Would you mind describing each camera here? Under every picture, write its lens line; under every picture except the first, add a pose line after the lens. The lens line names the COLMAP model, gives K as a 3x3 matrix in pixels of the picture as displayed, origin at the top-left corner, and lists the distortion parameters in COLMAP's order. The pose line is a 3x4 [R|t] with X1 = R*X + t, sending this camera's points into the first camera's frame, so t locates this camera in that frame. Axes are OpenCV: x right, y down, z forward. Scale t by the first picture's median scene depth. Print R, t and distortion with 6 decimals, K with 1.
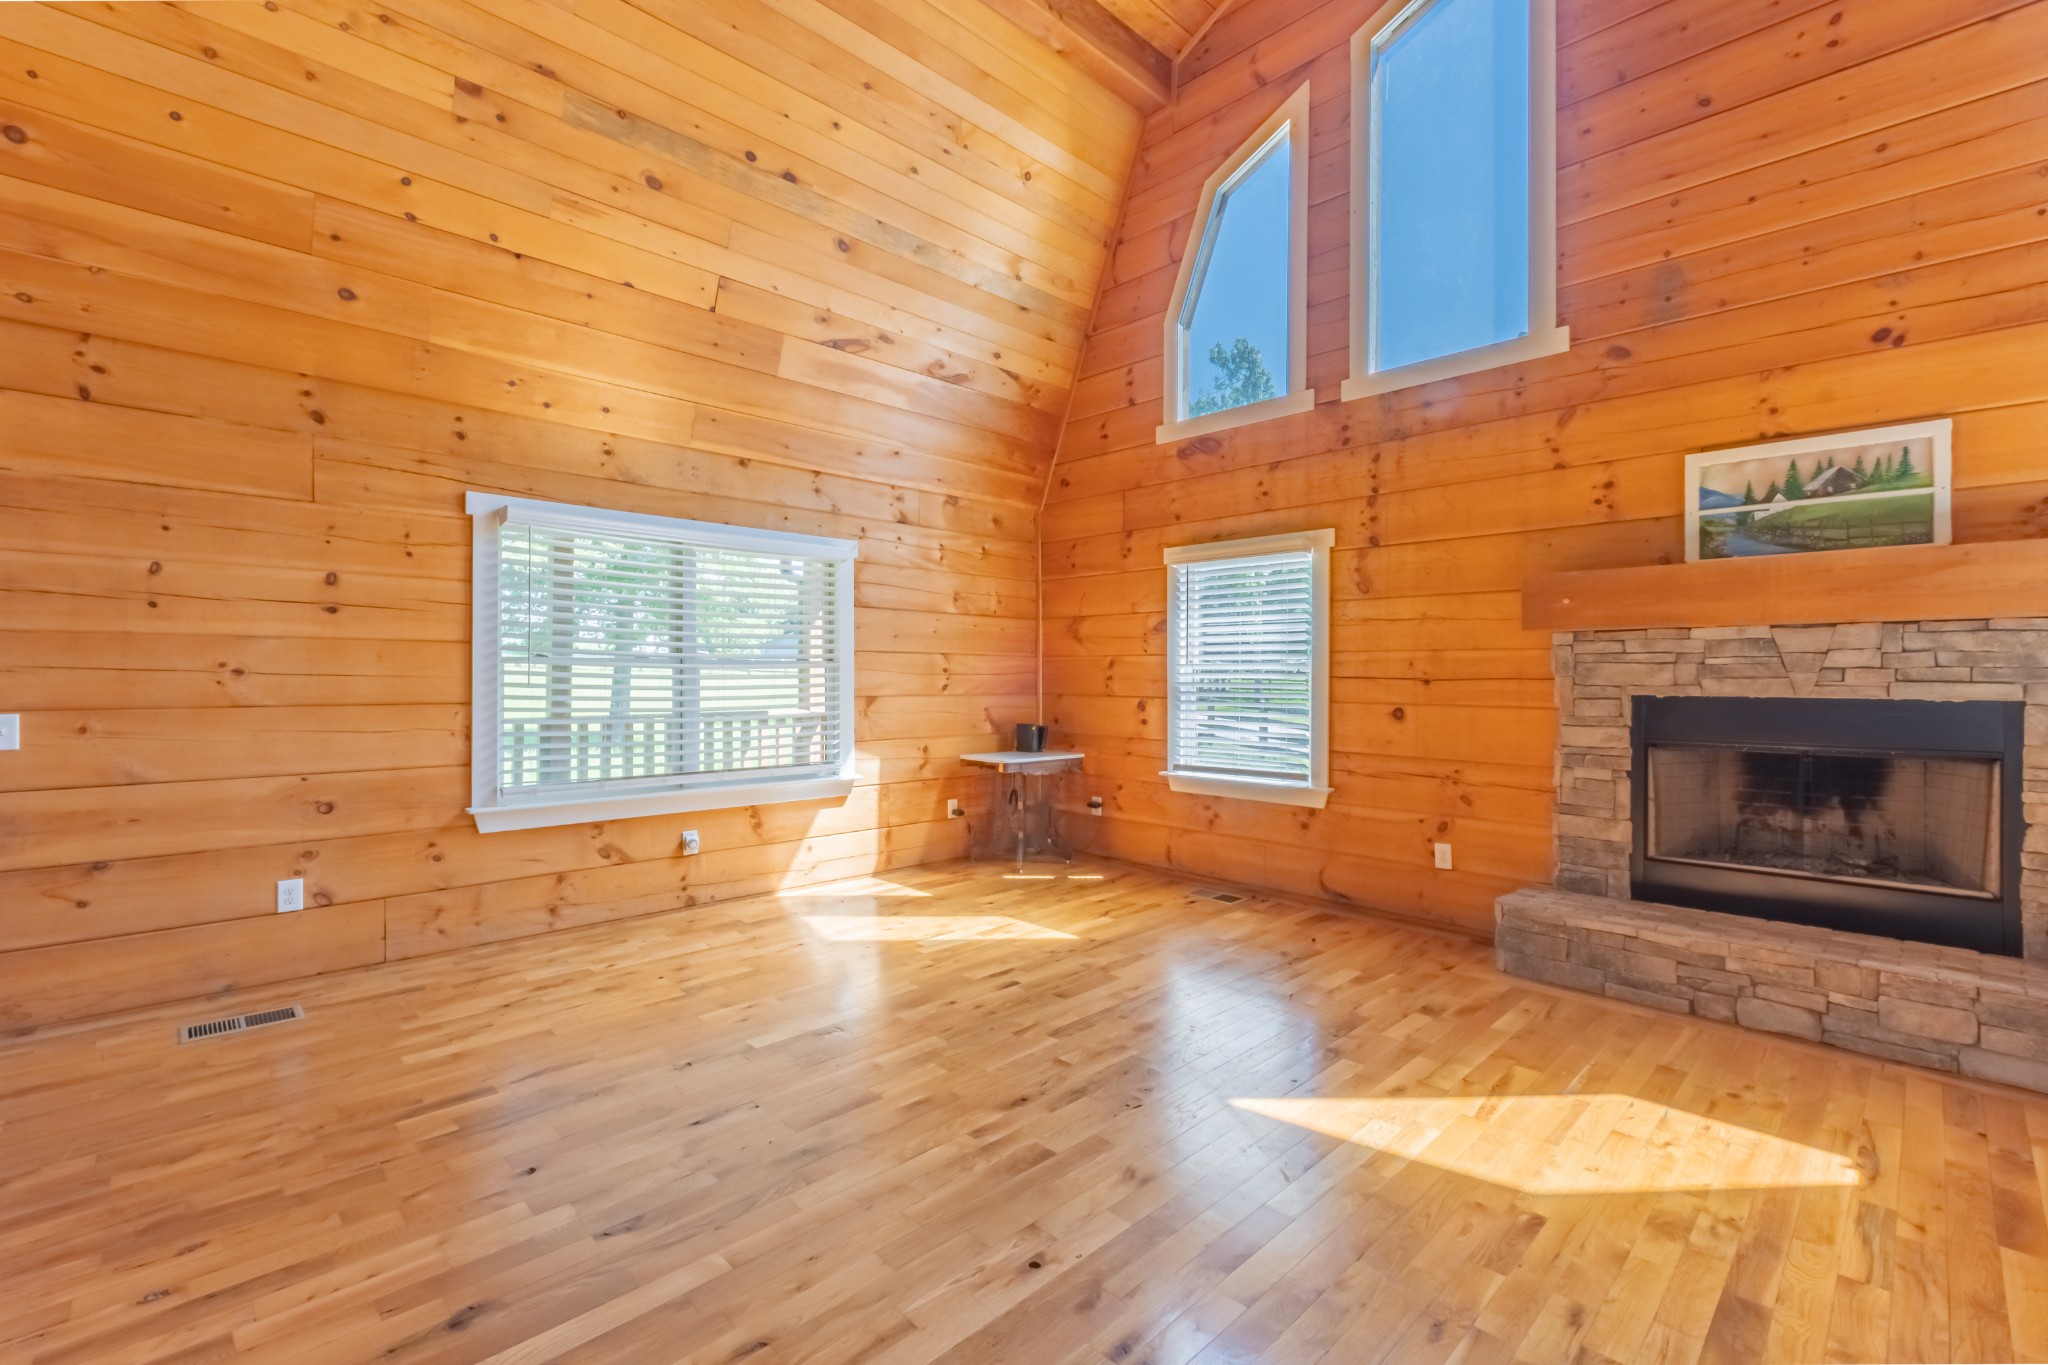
lens RADIAL K [[896.6, 0, 1032.0], [0, 896.6, 680.9], [0, 0, 1]] dist [-0.002807, -0.002480]
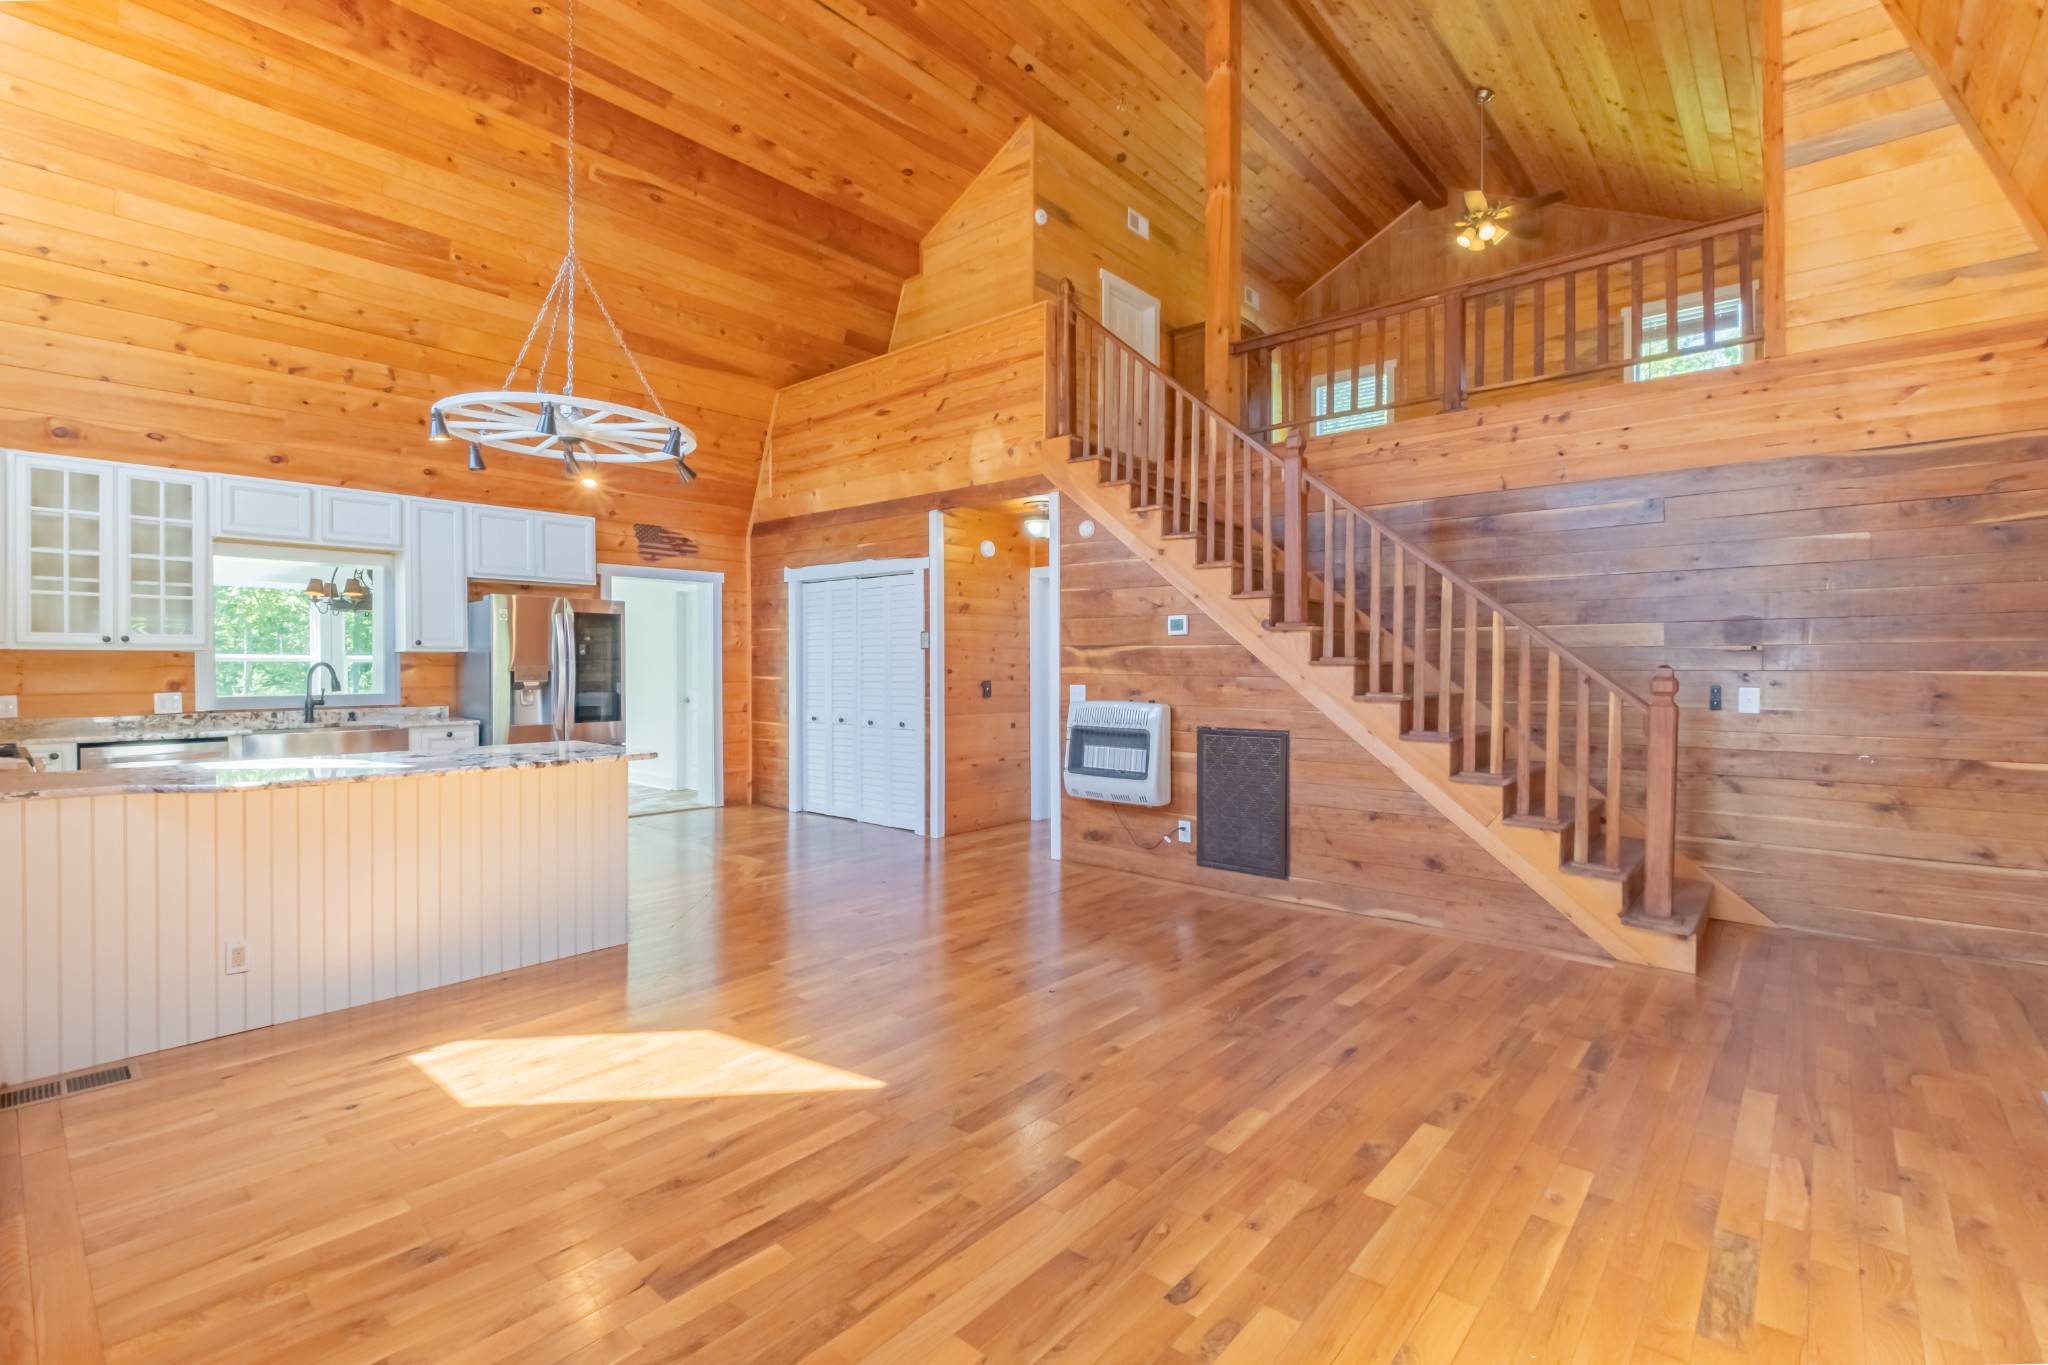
lens RADIAL K [[896.6, 0, 1015.4], [0, 896.6, 675.7], [0, 0, 1]] dist [-0.002807, -0.002480]
pose [[-0.997848, -0.004339, -0.065418, 0.142696], [-0.005646, 0.999788, 0.019807, -0.021700], [0.065319, 0.020134, -0.997661, 2.032908]]
